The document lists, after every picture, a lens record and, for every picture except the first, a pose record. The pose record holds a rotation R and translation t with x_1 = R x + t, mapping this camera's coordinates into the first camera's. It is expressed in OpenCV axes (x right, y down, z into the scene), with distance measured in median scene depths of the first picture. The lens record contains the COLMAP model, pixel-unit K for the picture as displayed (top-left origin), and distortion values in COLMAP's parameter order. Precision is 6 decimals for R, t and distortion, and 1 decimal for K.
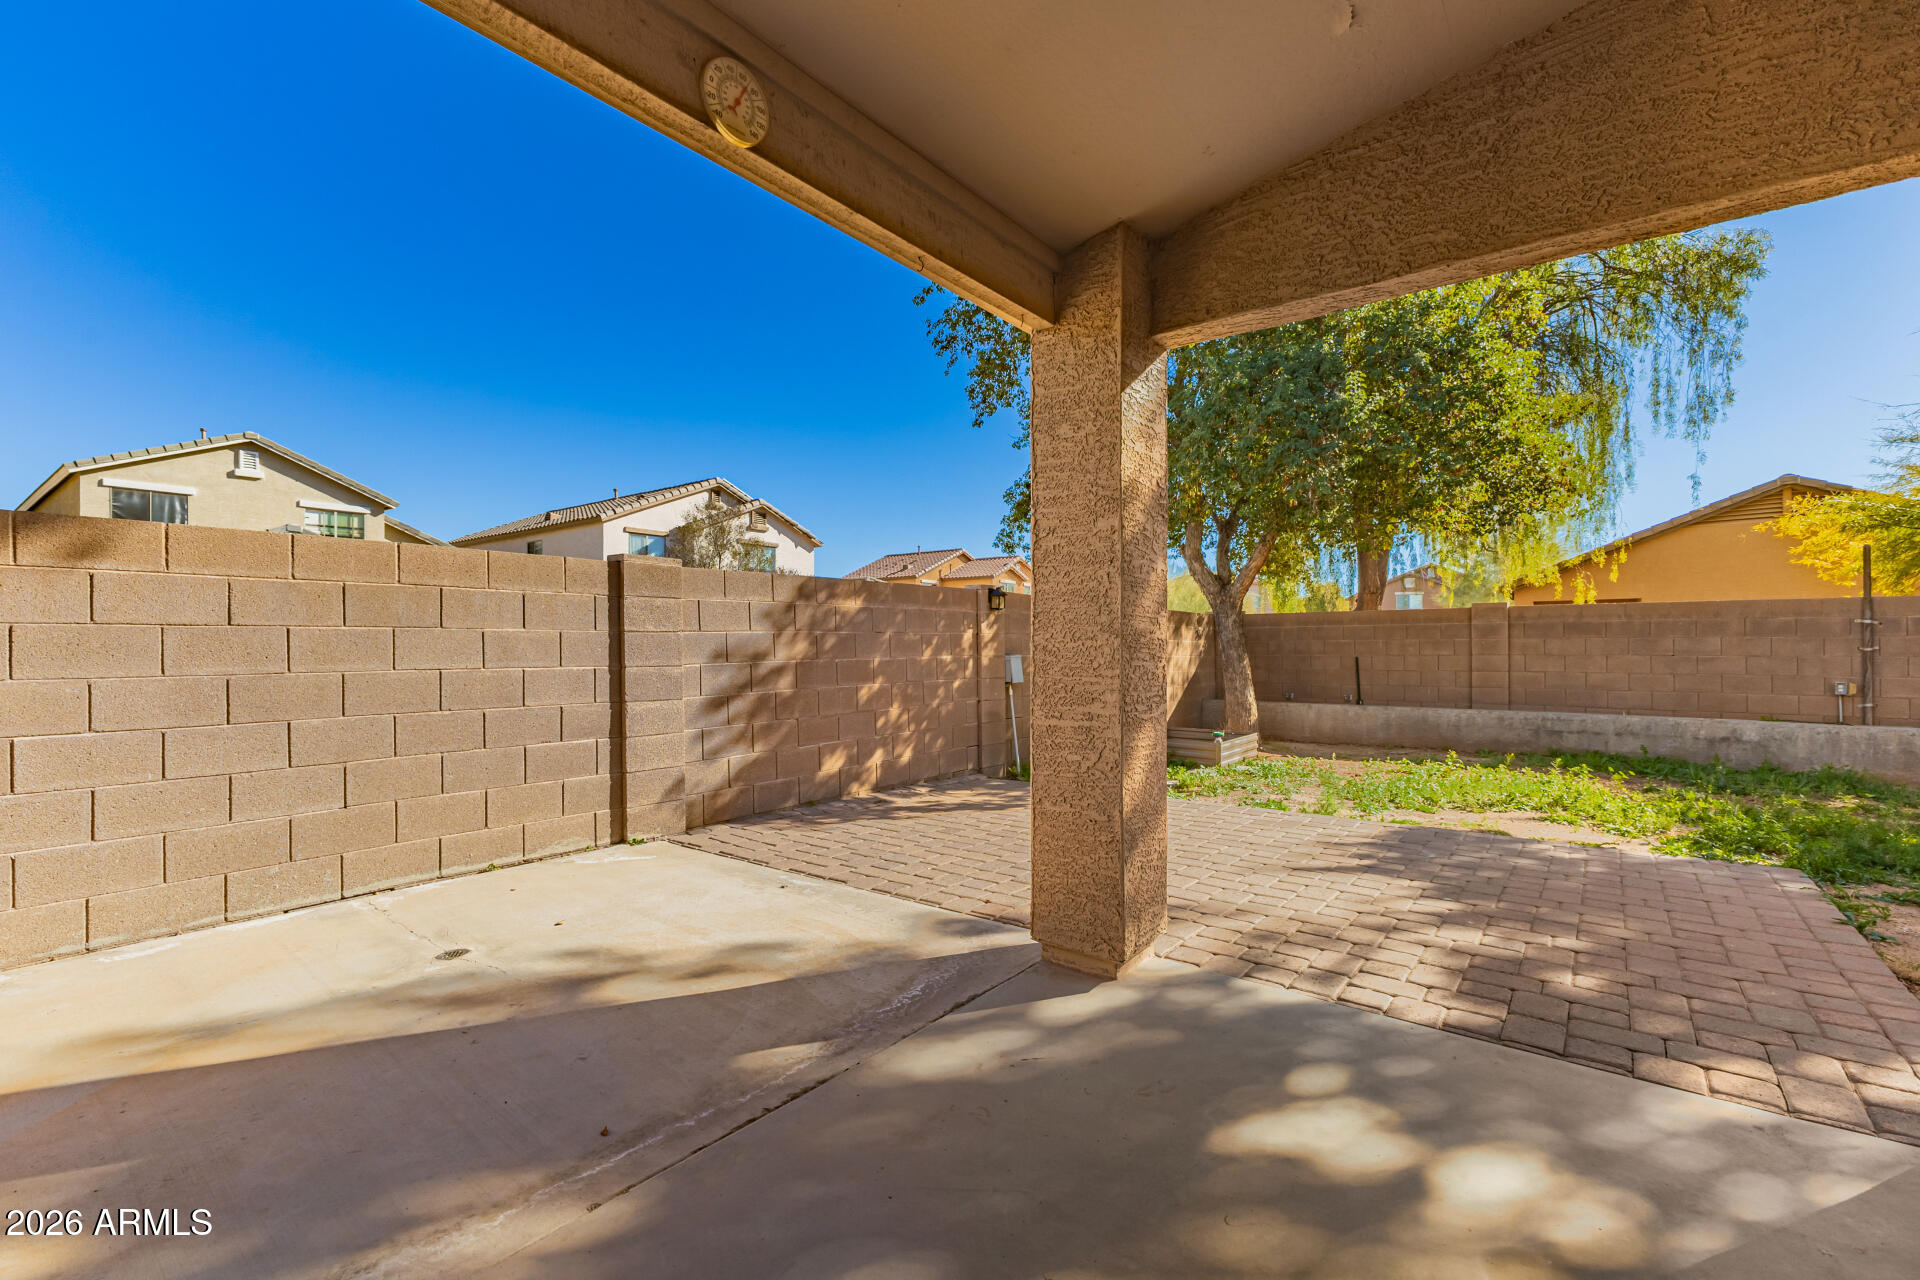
lens RADIAL K [[842.7, 0, 929.4], [0, 842.7, 619.3], [0, 0, 1]] dist [0.011604, -0.003054]
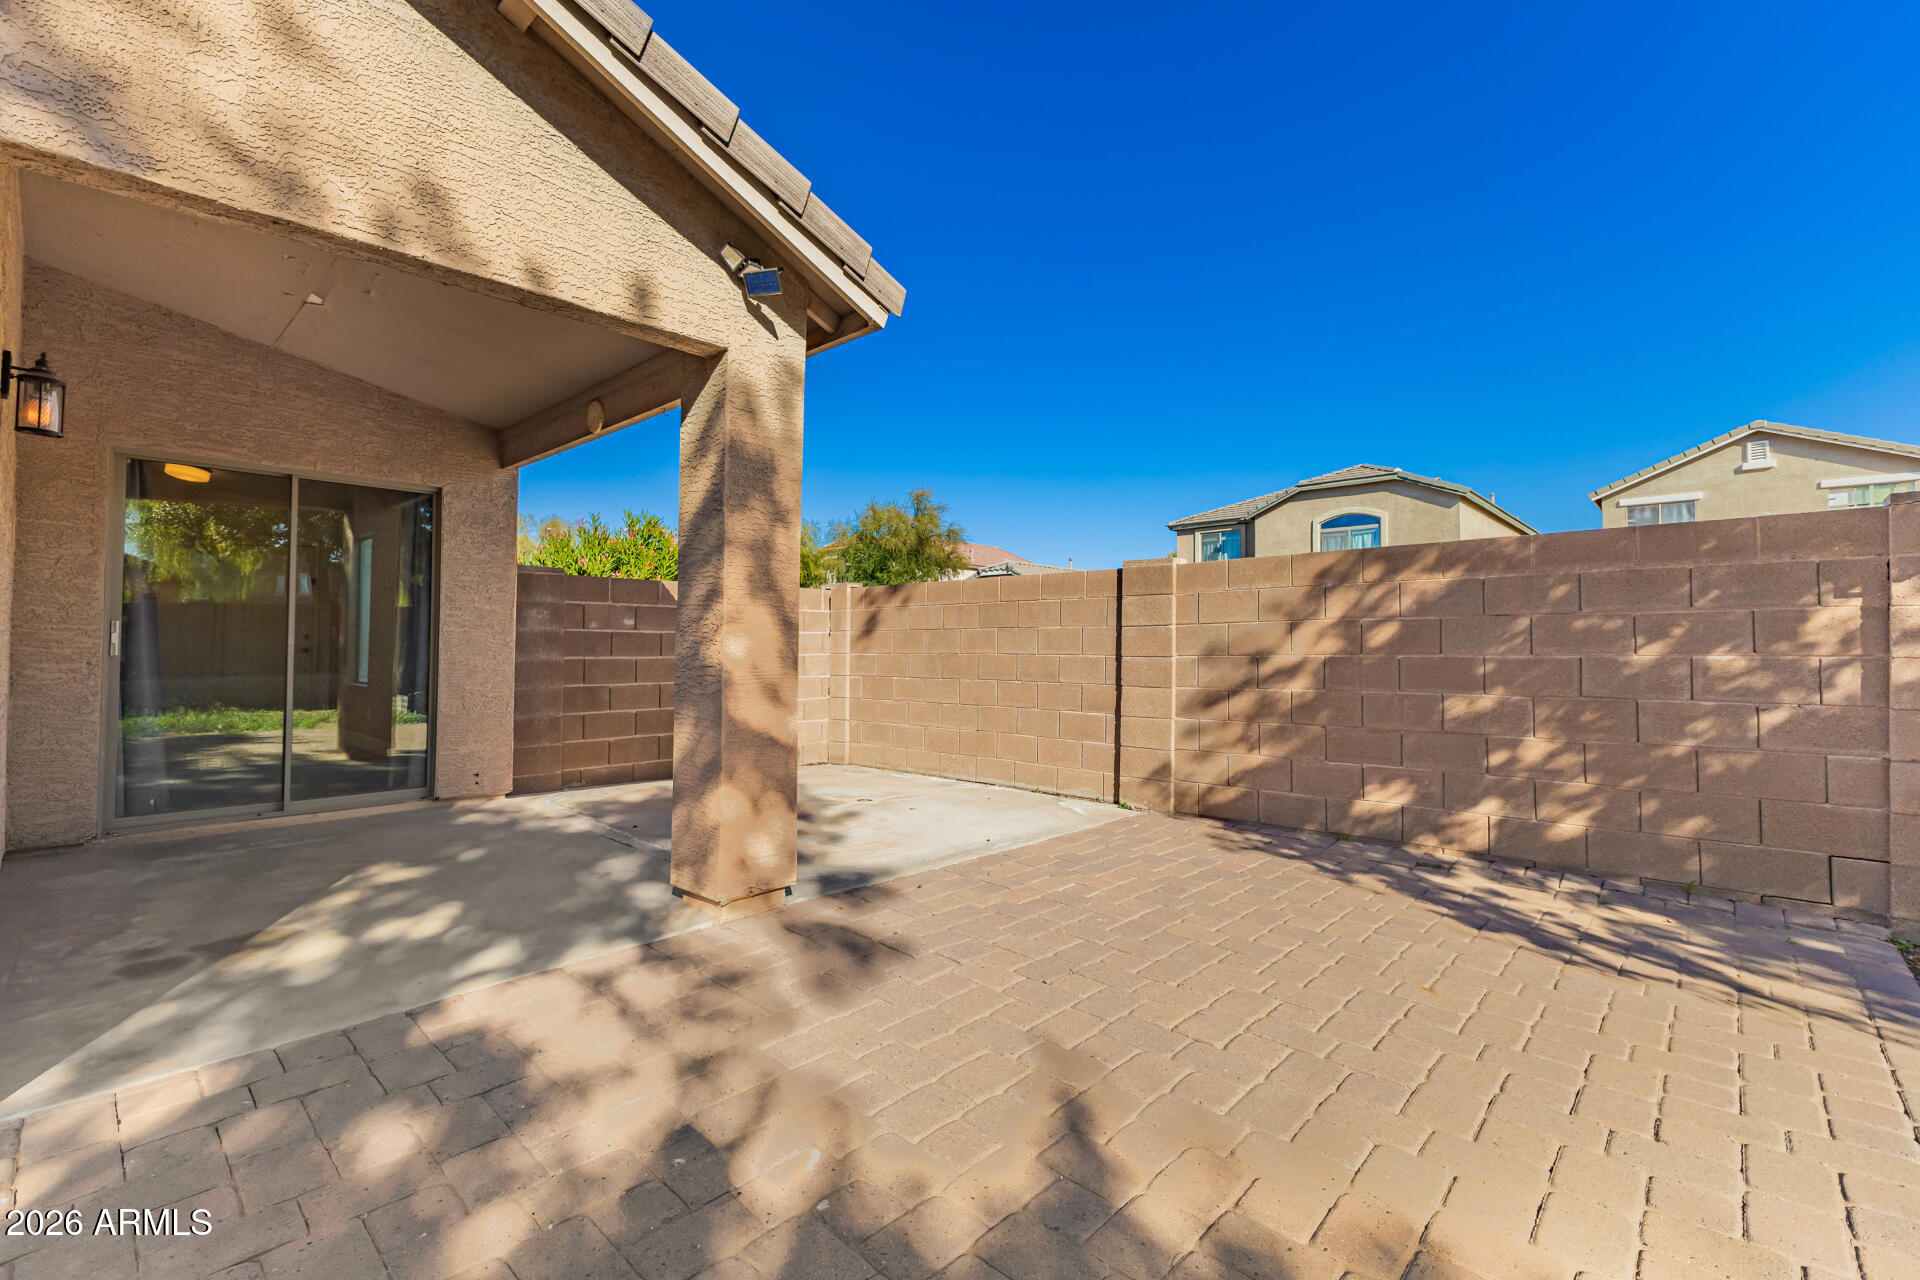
lens RADIAL K [[842.7, 0, 976.9], [0, 842.7, 621.1], [0, 0, 1]] dist [0.011604, -0.003054]
pose [[-0.046069, -0.035058, -0.998323, 0.550102], [0.030877, 0.998856, -0.036502, 0.026302], [0.998461, -0.032507, -0.044934, 0.575960]]
